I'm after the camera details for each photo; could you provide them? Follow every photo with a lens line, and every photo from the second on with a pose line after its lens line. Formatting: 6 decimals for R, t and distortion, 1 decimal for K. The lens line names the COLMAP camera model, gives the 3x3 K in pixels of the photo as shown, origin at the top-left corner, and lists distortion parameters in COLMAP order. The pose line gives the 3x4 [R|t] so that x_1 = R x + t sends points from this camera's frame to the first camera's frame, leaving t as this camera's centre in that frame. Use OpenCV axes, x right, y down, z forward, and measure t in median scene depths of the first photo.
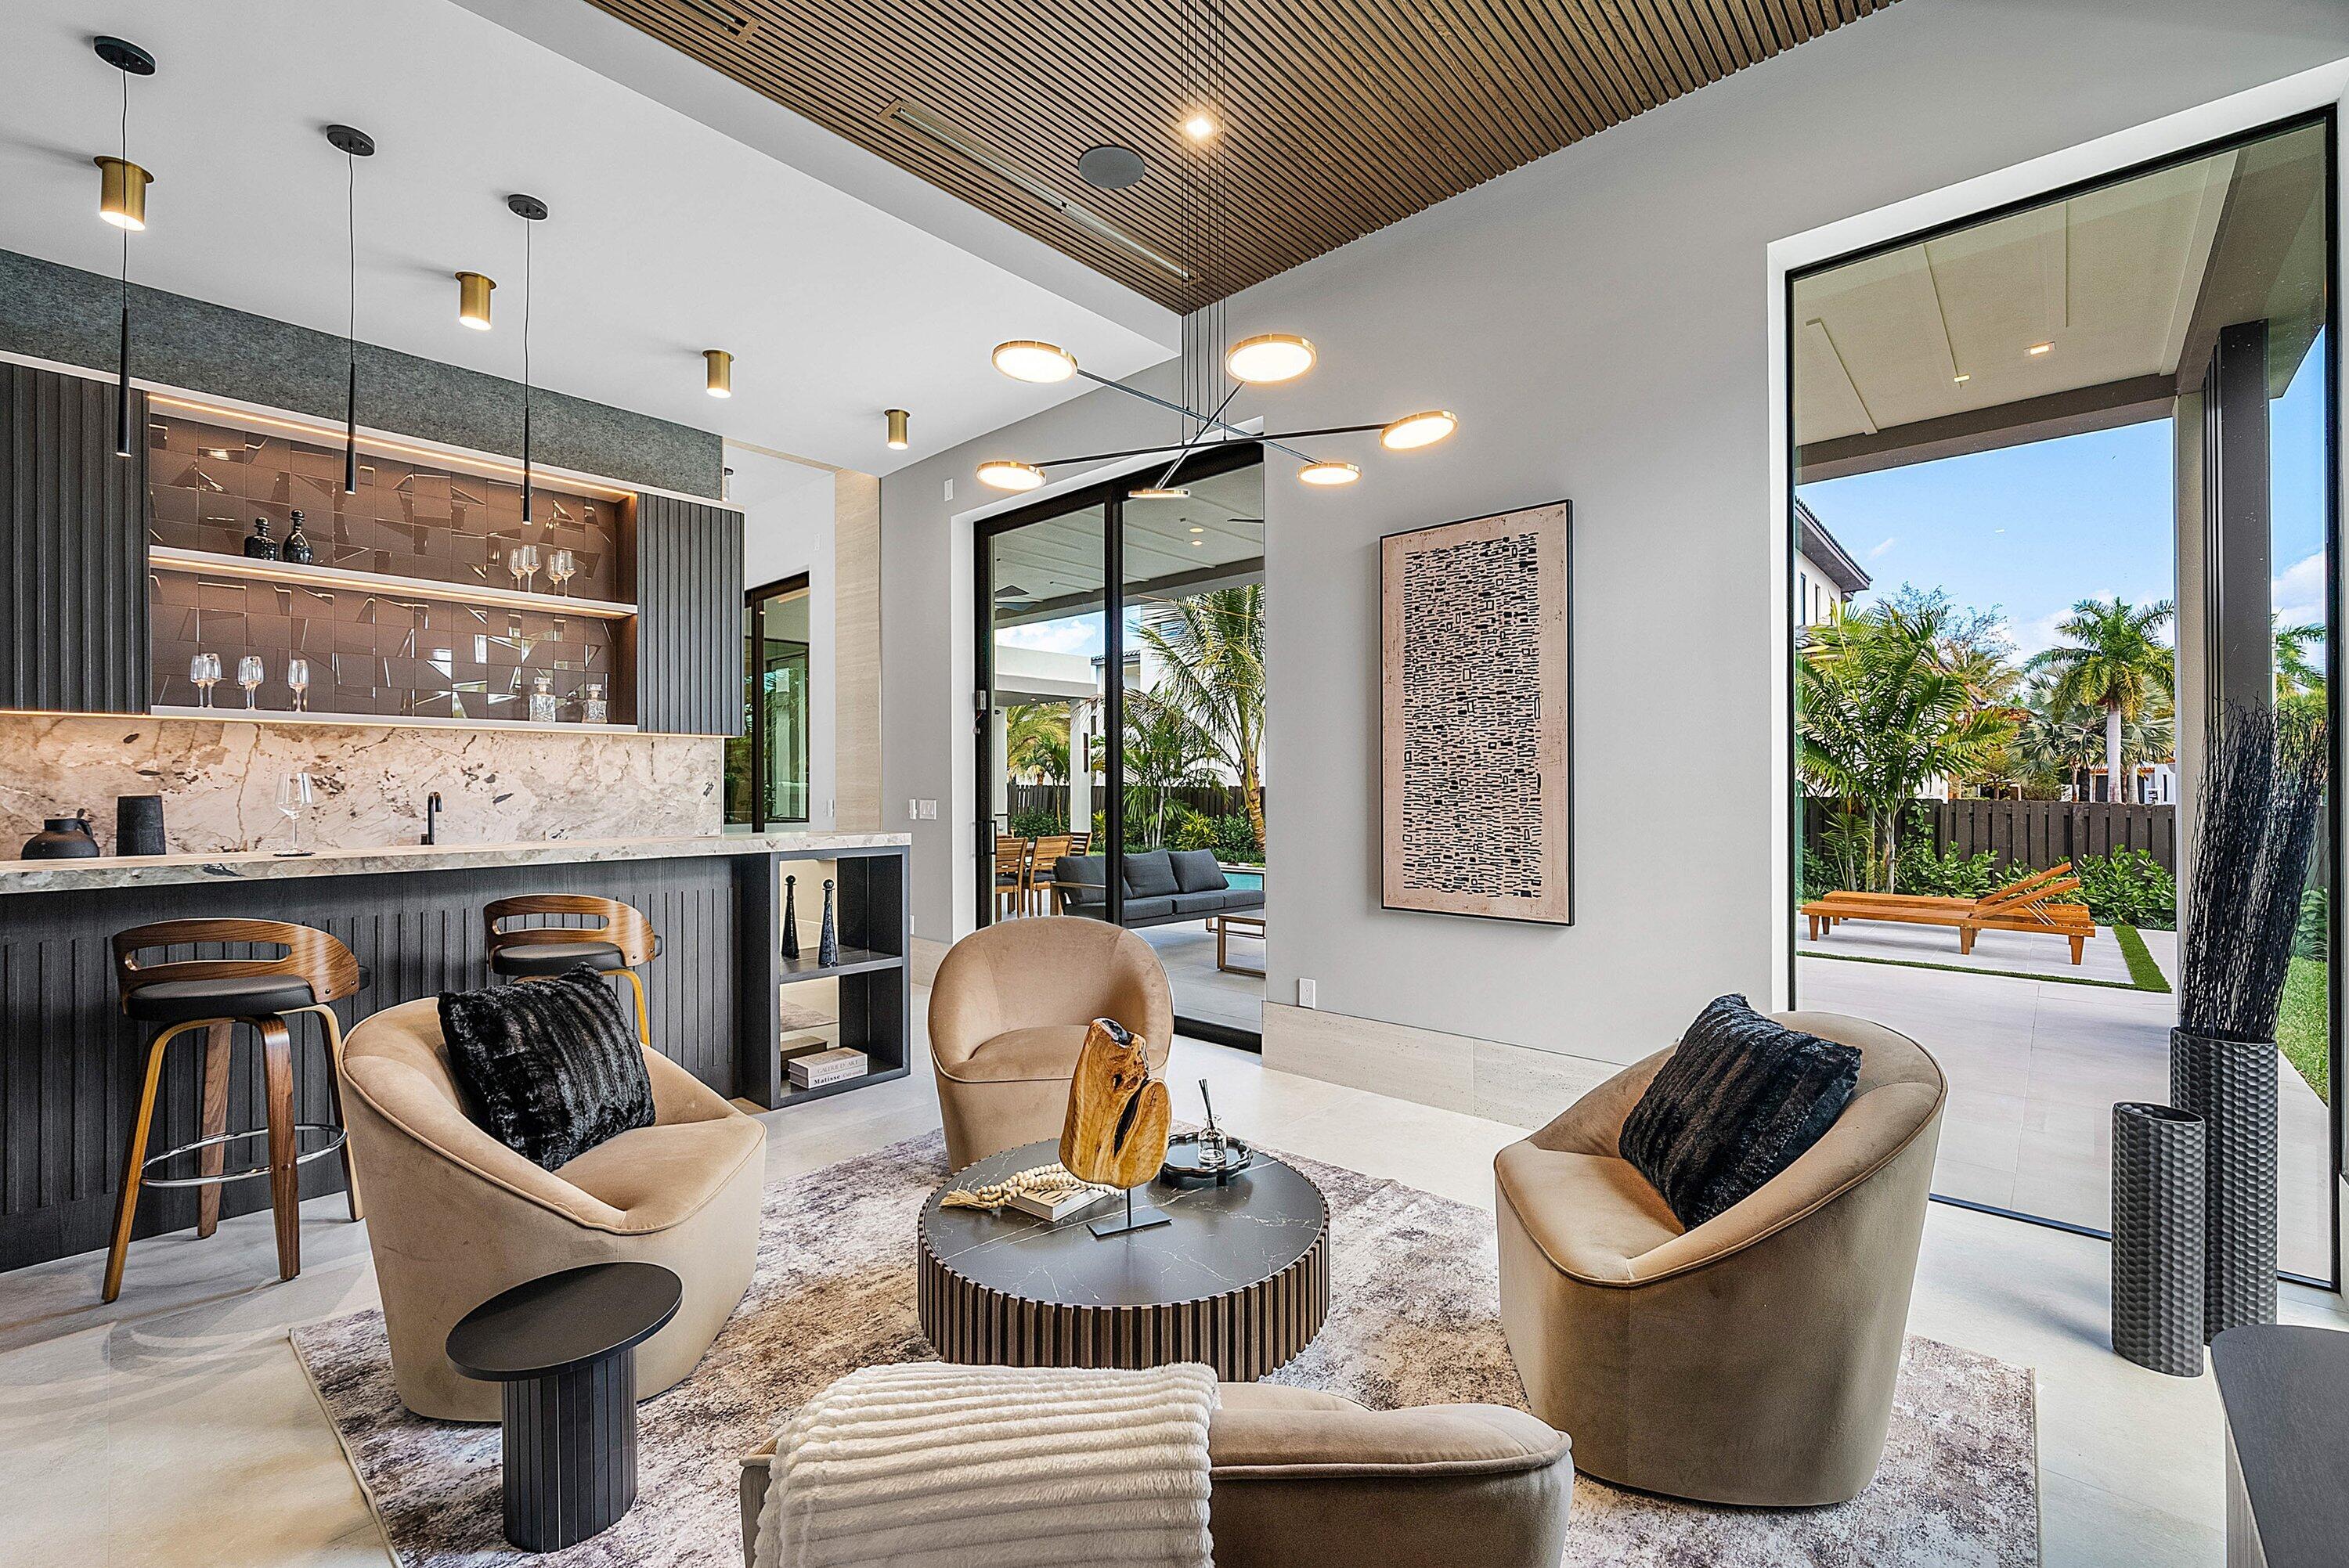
lens RADIAL K [[936.1, 0, 1166.0], [0, 936.1, 782.9], [0, 0, 1]] dist [0.007403, 0.001005]
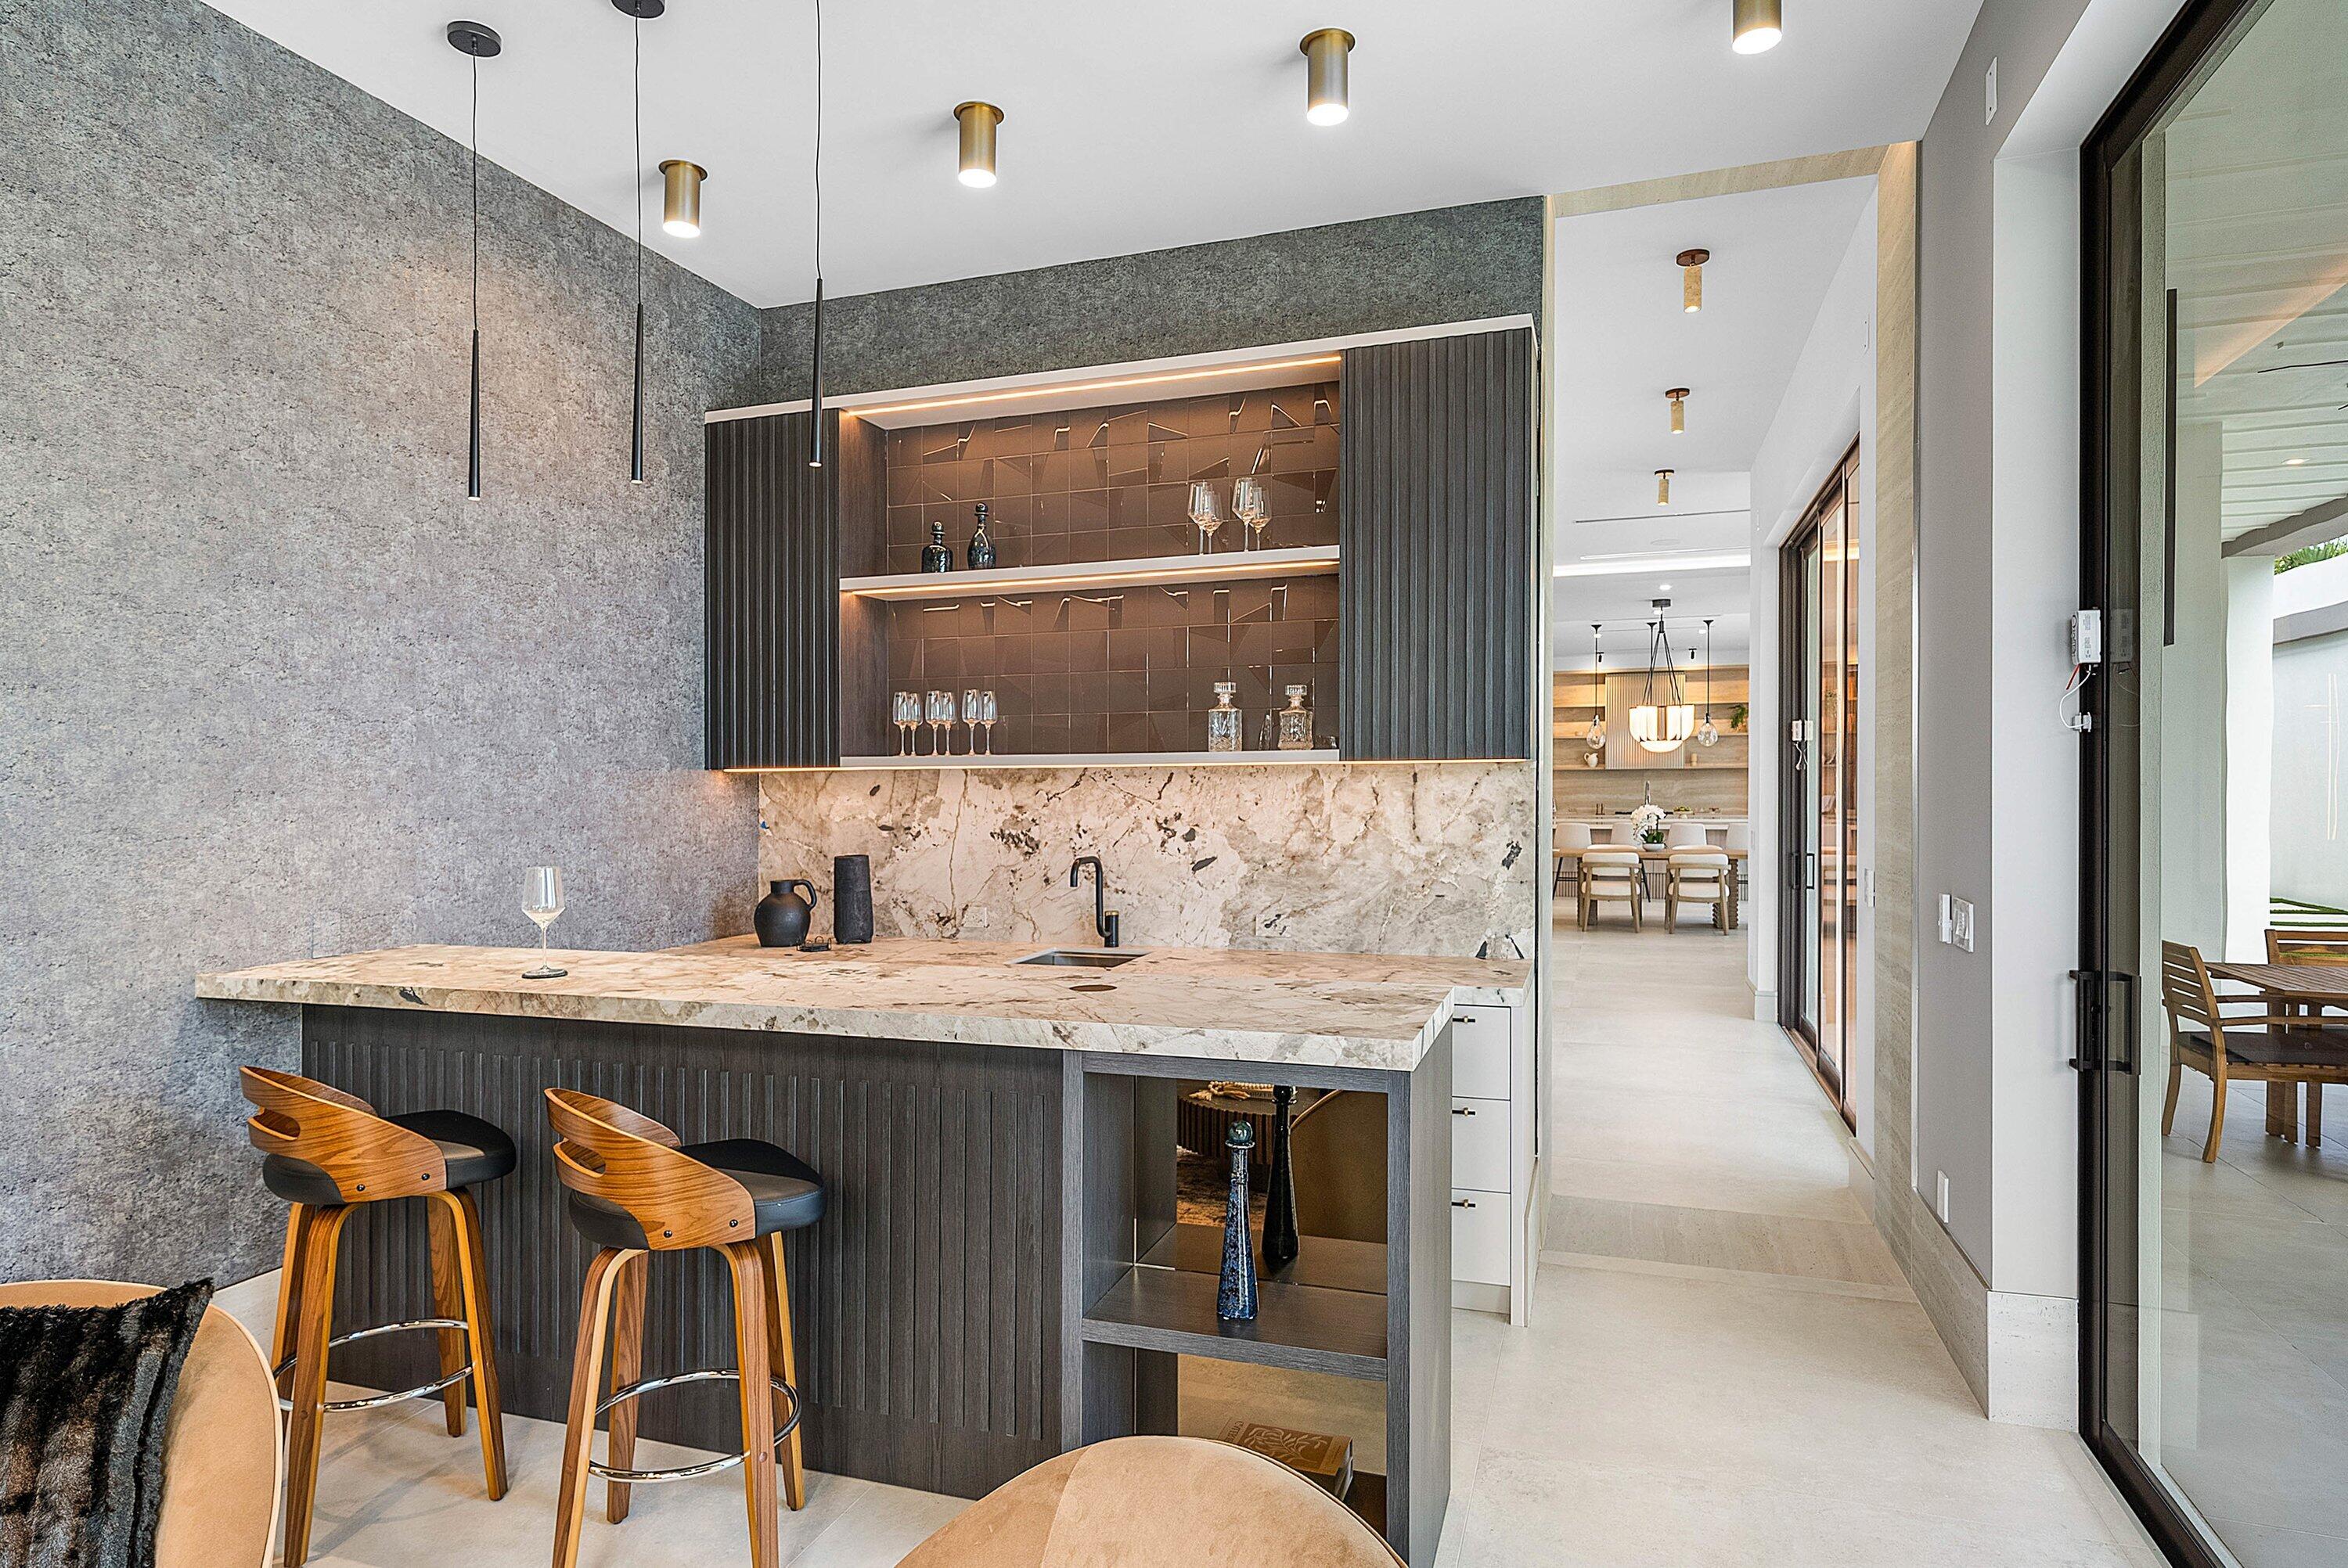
lens RADIAL K [[1313.4, 0, 1173.7], [0, 1313.4, 793.2], [0, 0, 1]] dist [0.004503, 0.000833]
pose [[0.410676, 0.009042, -0.911737, 0.167640], [0.006641, 0.999895, 0.012908, -0.052522], [0.911757, -0.011356, 0.410572, 0.658532]]
